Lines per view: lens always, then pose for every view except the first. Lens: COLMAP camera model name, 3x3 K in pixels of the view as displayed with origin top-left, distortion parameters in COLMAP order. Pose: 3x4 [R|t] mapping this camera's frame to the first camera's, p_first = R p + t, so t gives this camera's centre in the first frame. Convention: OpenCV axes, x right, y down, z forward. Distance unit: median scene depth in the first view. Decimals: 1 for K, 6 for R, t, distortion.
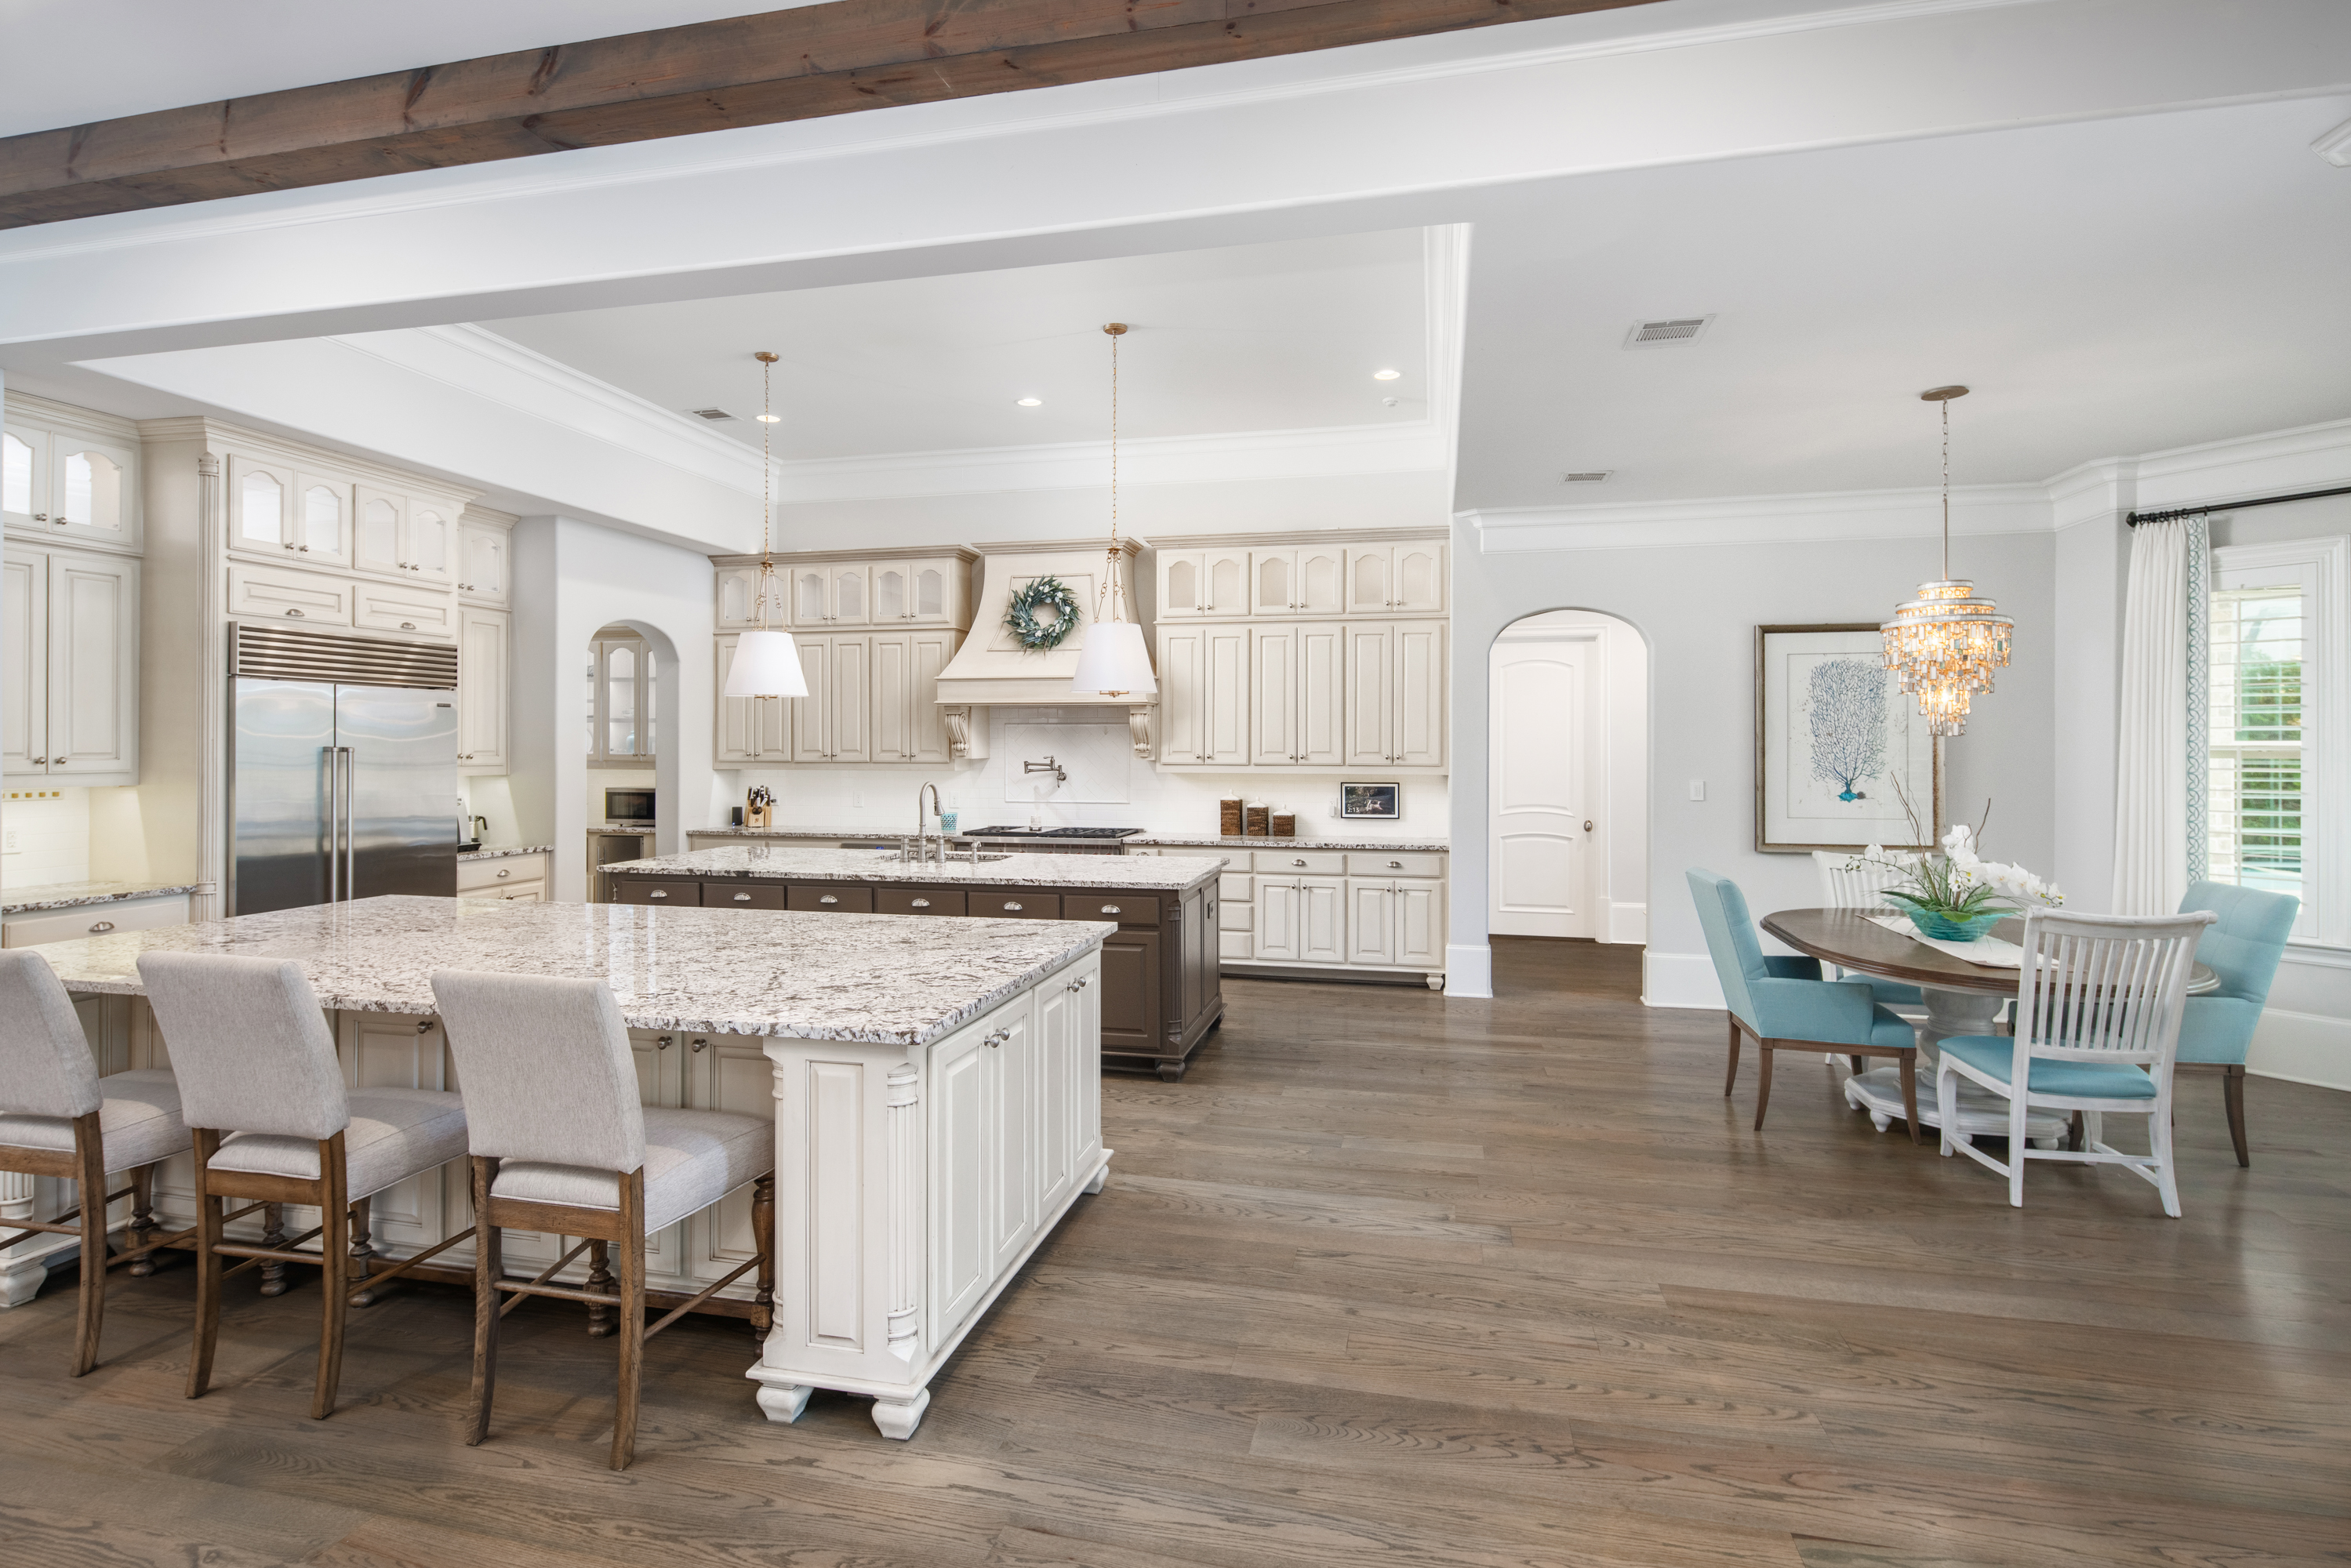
lens RADIAL K [[1155.0, 0, 1190.1], [0, 1155.0, 747.5], [0, 0, 1]] dist [0.006764, -0.003640]
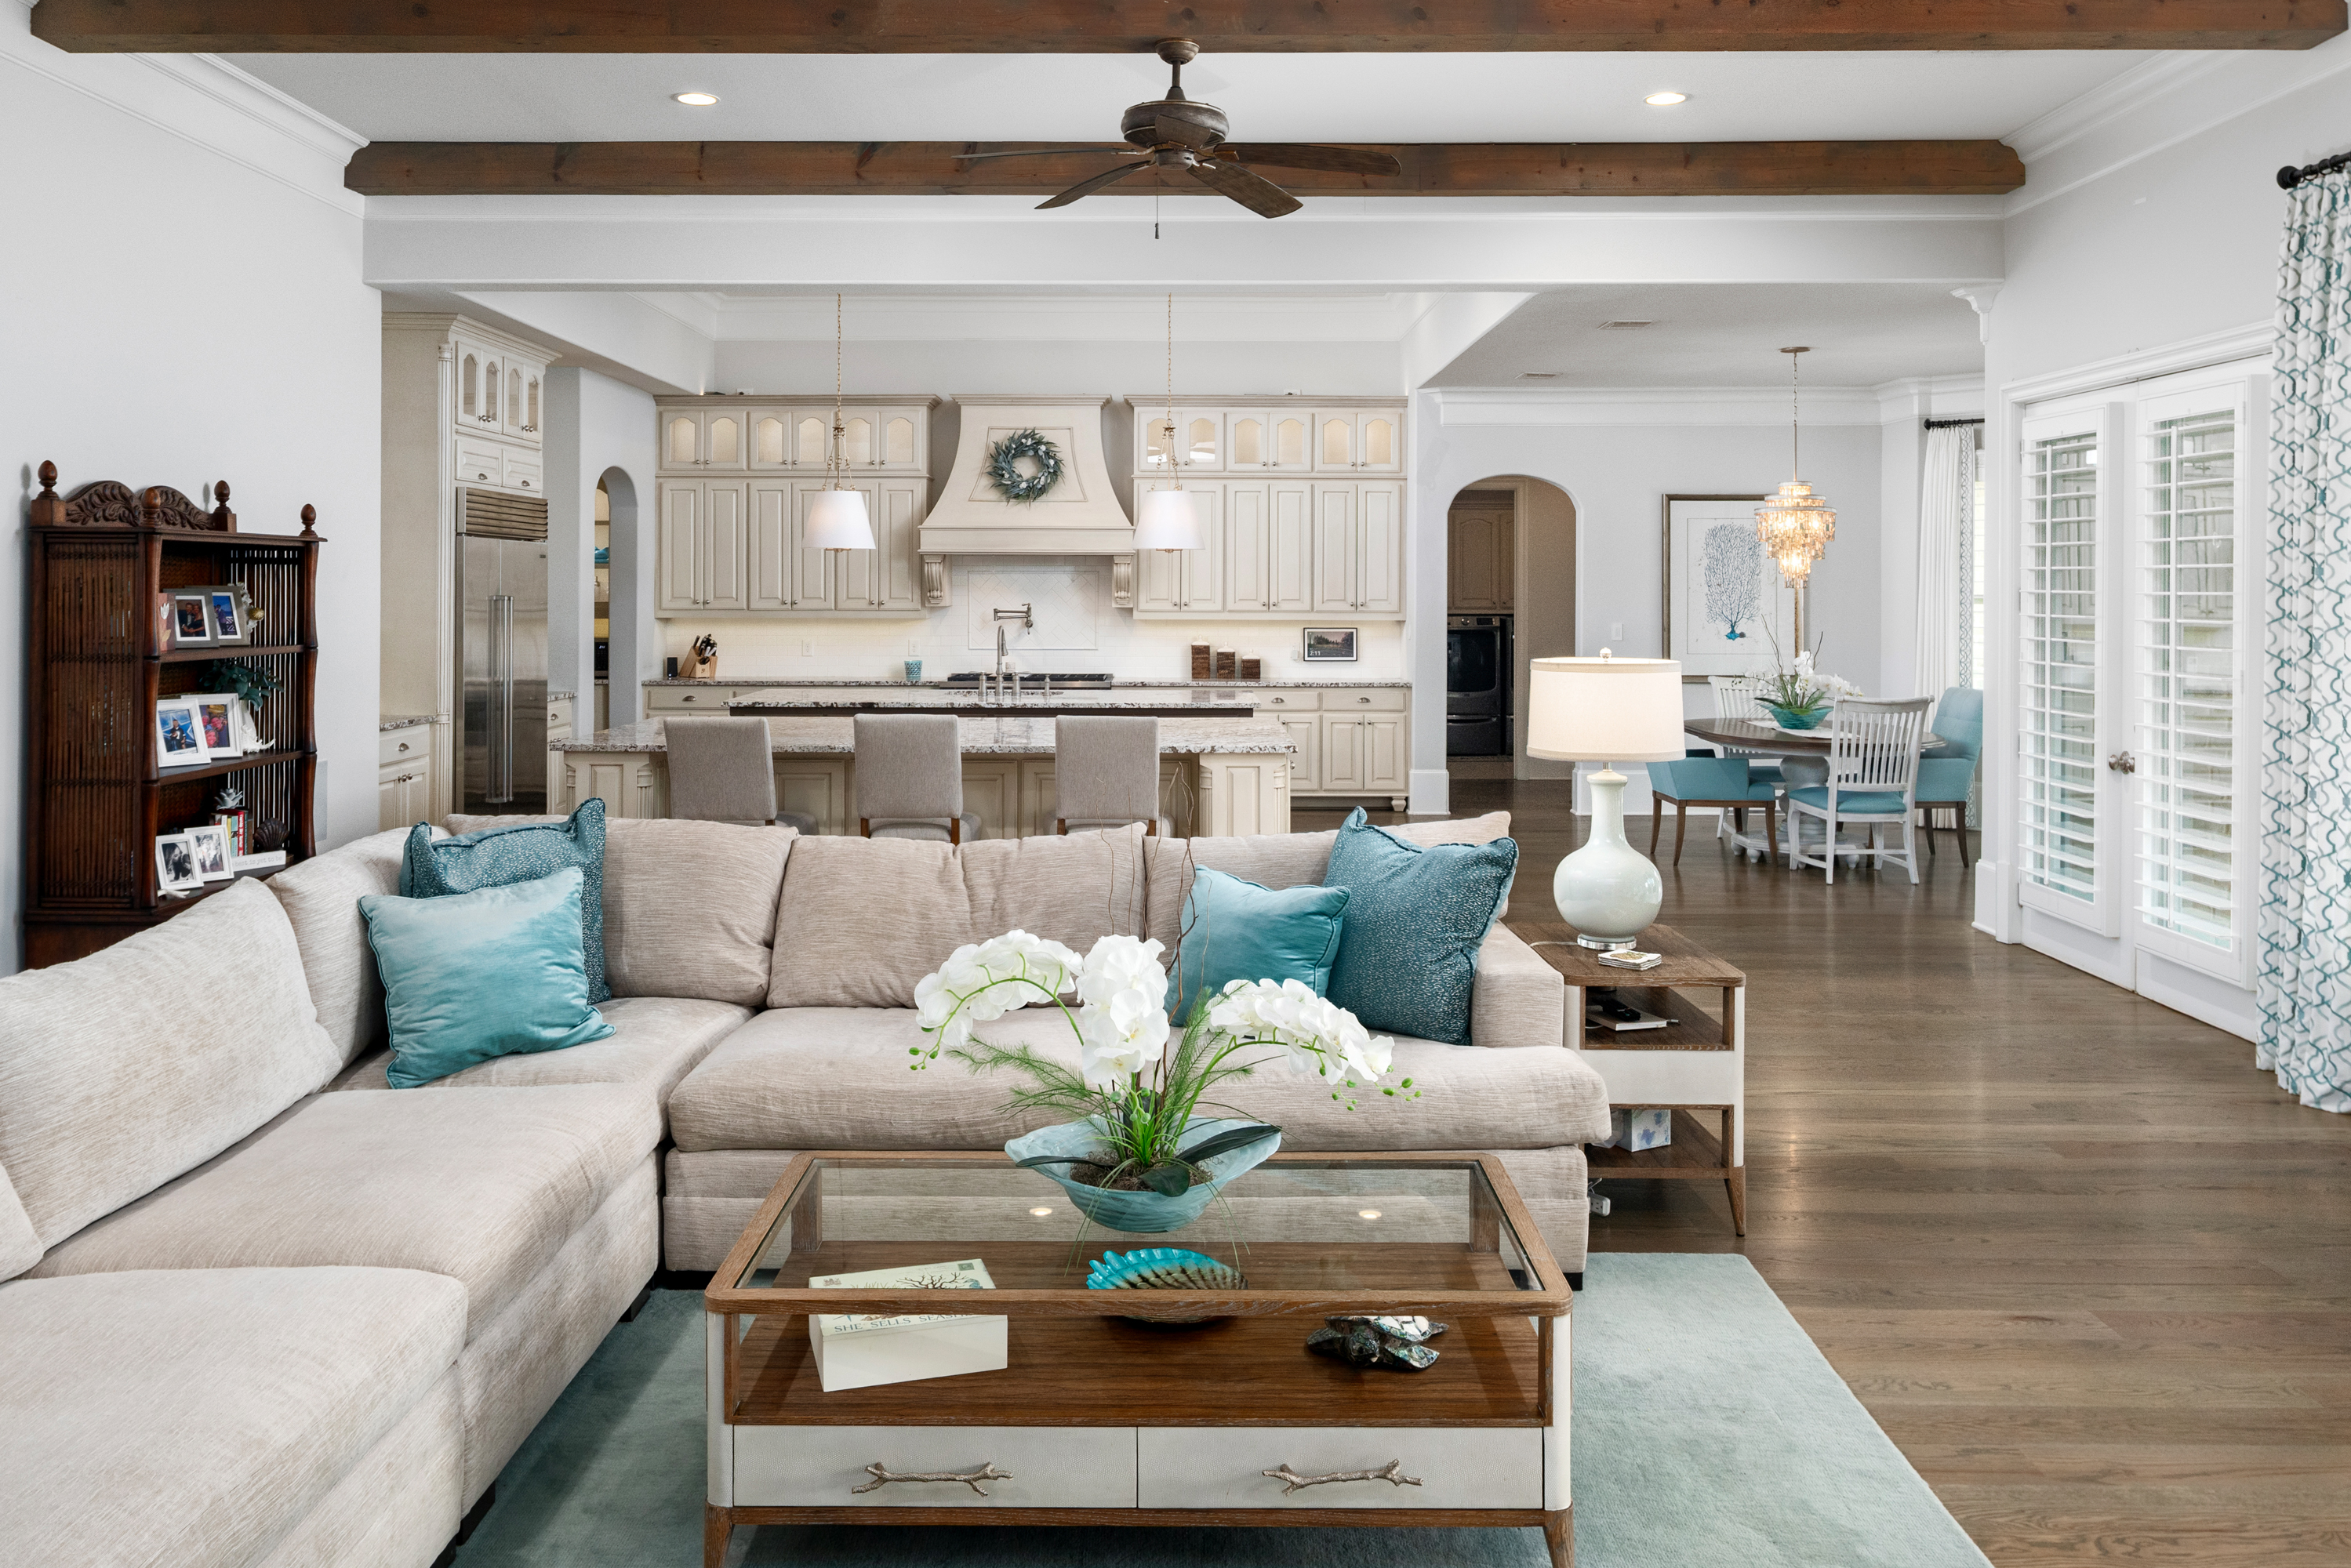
lens RADIAL K [[1754.1, 0, 1190.5], [0, 1754.1, 603.0], [0, 0, 1]] dist [0.007947, 0.001343]
pose [[0.975888, -0.000525, 0.218273, -0.340122], [-0.000767, 0.999983, 0.005839, -0.002247], [-0.218273, -0.005865, 0.975870, -0.589109]]
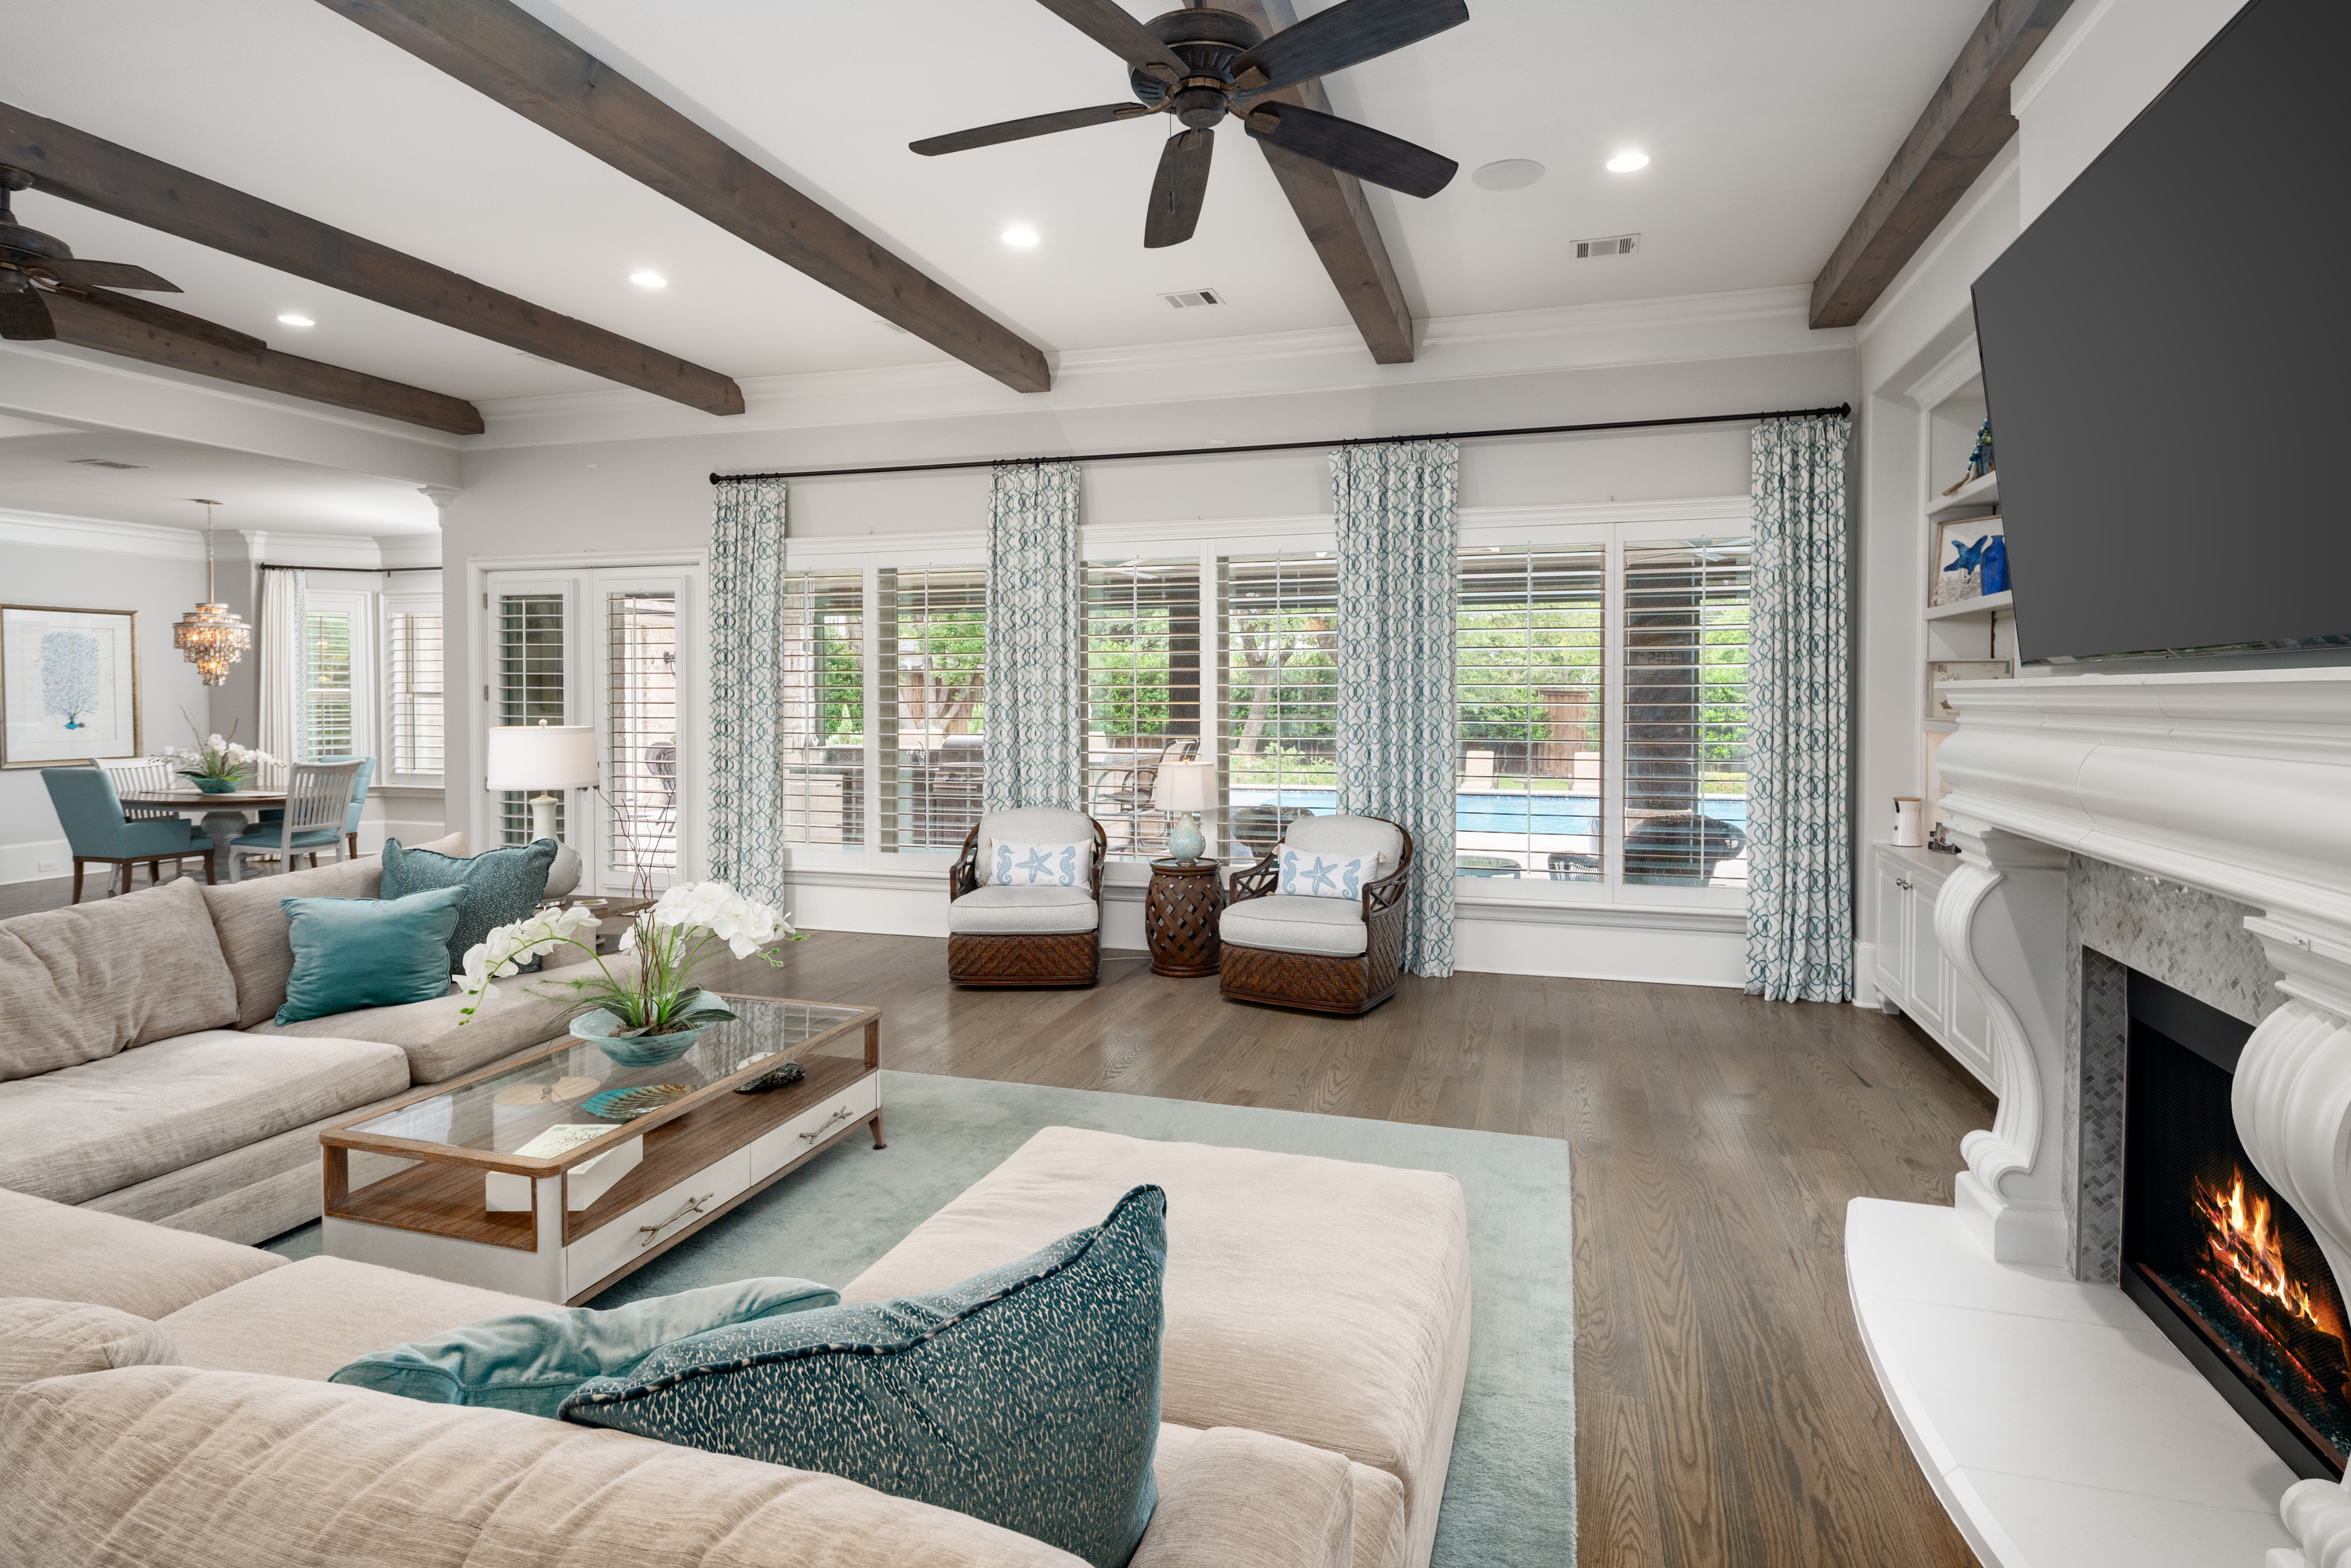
lens RADIAL K [[1155.0, 0, 1195.0], [0, 1155.0, 723.5], [0, 0, 1]] dist [0.006764, -0.003640]
pose [[0.064960, -0.027511, 0.997509, -0.680164], [0.002648, 0.999621, 0.027397, 0.002665], [-0.997884, 0.000862, 0.065008, -0.430699]]
